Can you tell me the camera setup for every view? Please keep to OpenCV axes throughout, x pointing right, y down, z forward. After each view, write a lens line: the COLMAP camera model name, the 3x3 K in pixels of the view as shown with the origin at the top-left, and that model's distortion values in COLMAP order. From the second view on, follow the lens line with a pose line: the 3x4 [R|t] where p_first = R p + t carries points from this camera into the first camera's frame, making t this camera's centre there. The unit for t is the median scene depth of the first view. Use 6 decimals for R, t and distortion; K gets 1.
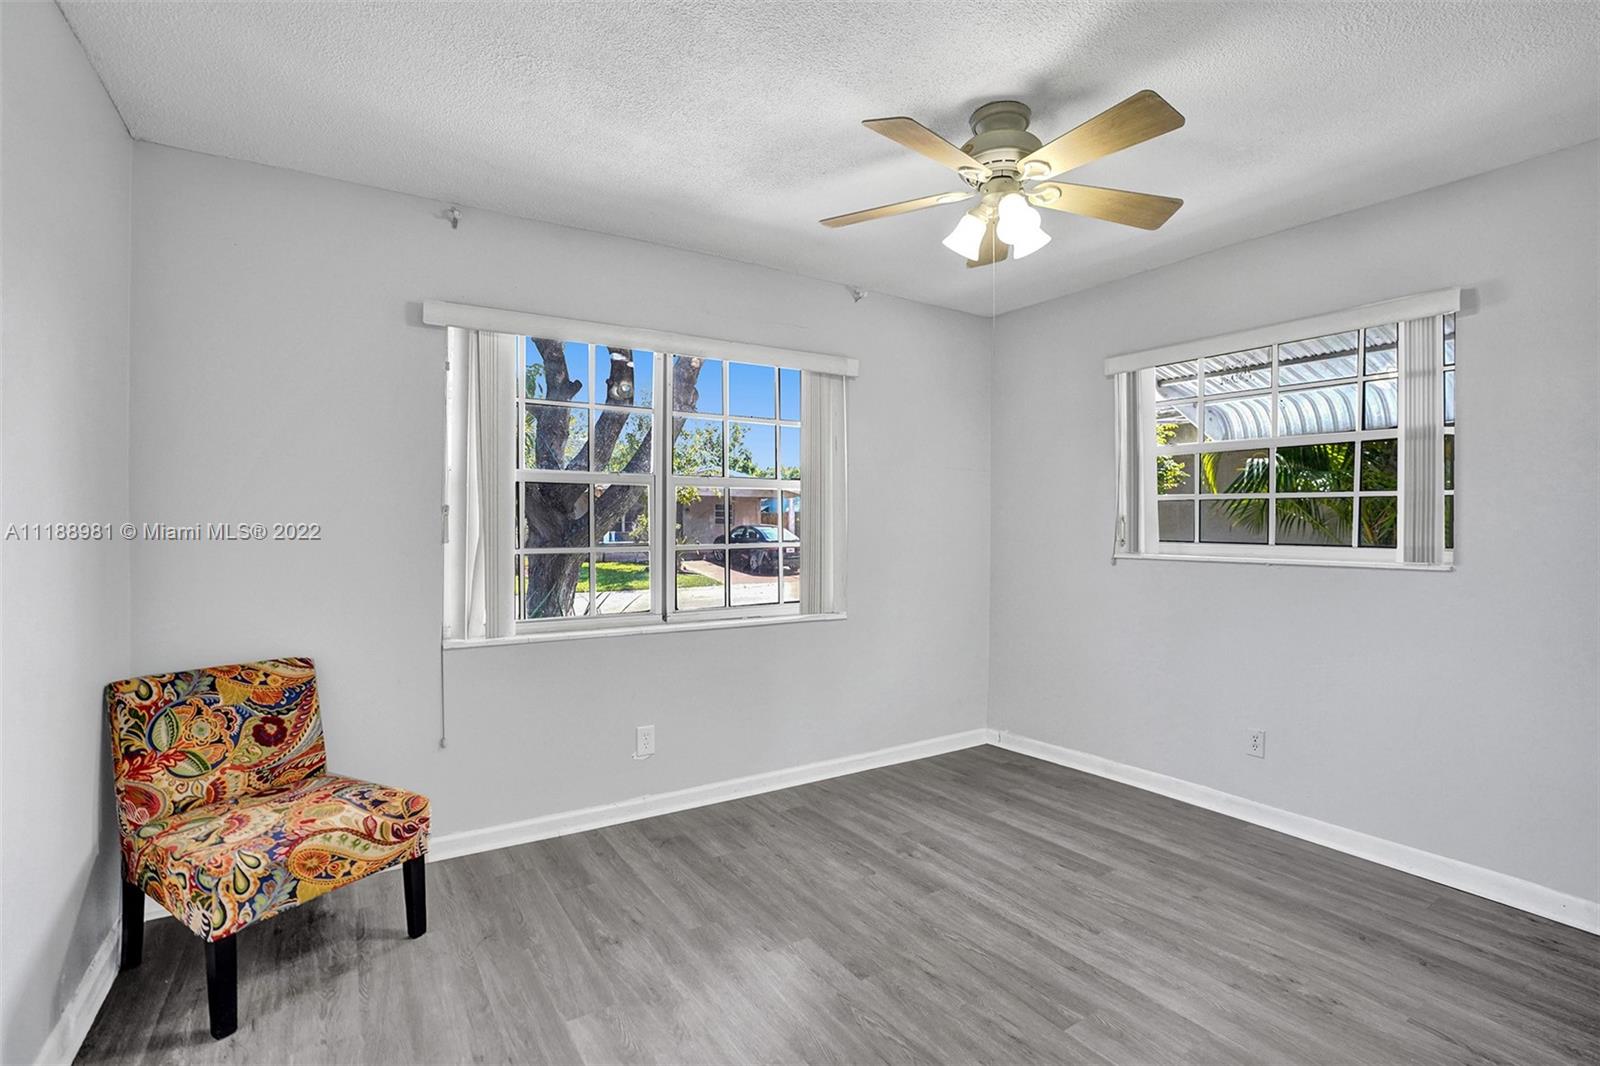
lens RADIAL K [[748.3, 0, 801.8], [0, 748.3, 516.6], [0, 0, 1]] dist [0.000018, 0.000463]
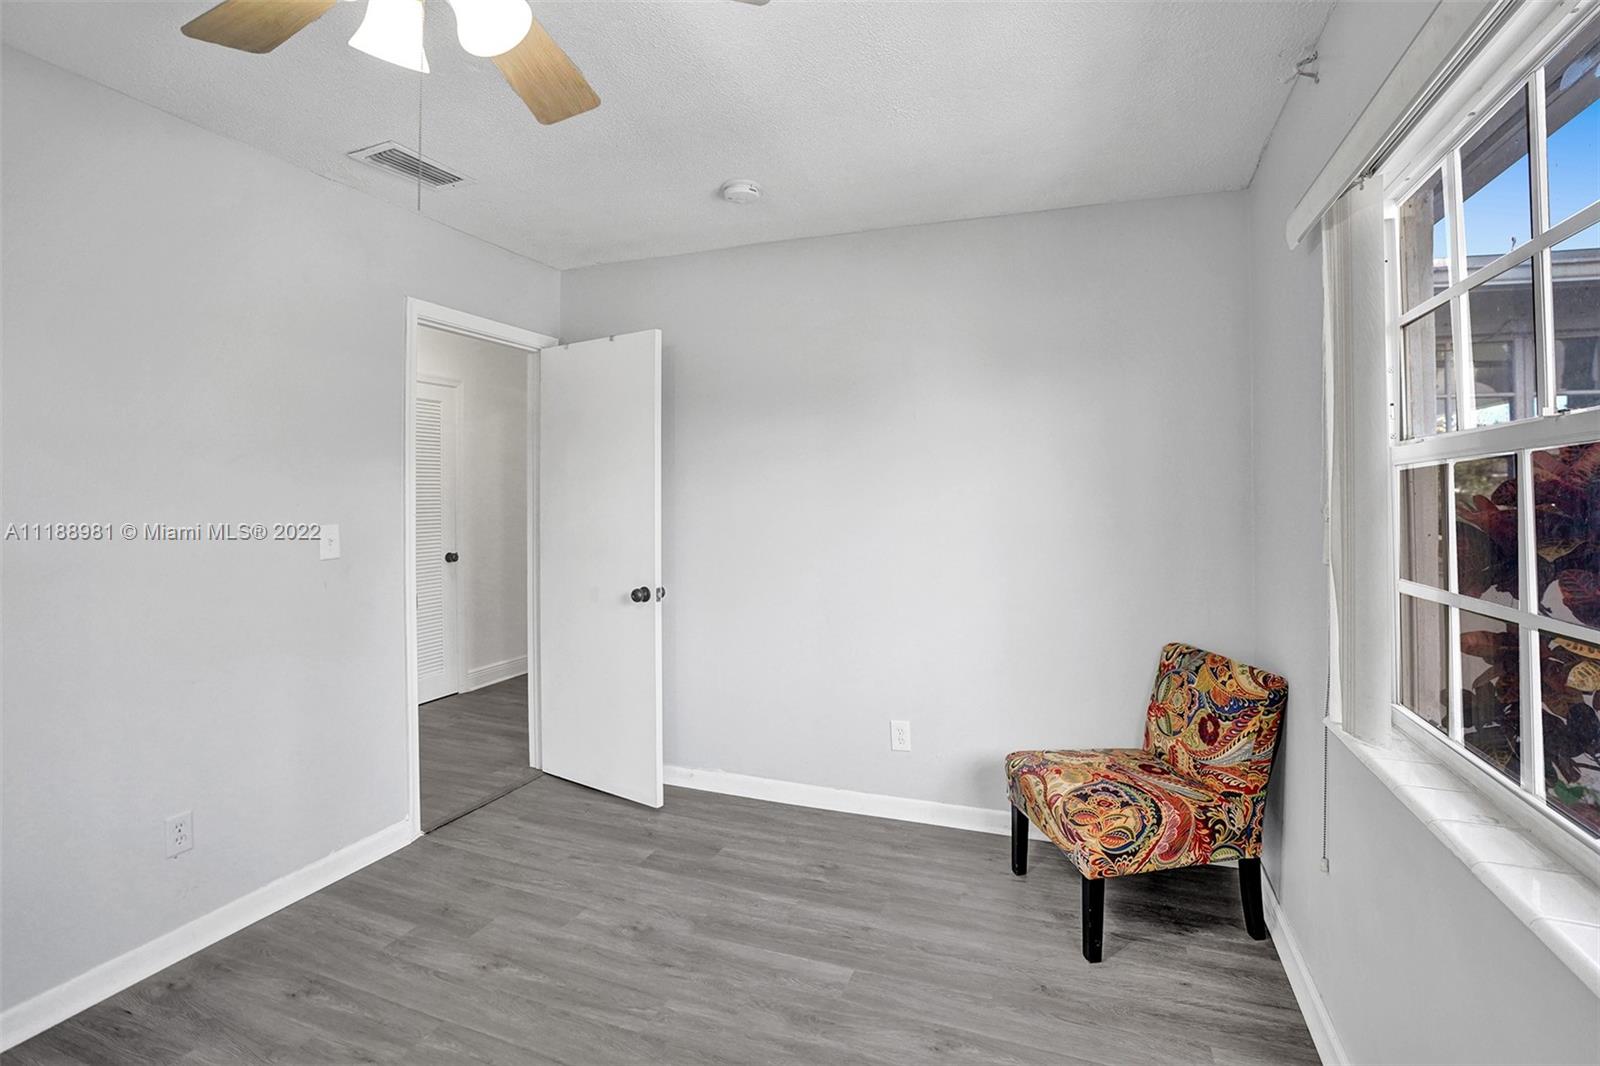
lens RADIAL K [[748.3, 0, 801.8], [0, 748.3, 516.6], [0, 0, 1]] dist [0.000018, 0.000463]
pose [[-0.814007, 0.017660, -0.580586, 0.339487], [0.013798, 0.999844, 0.011068, -0.019301], [0.580691, 0.000998, -0.814123, 1.615072]]
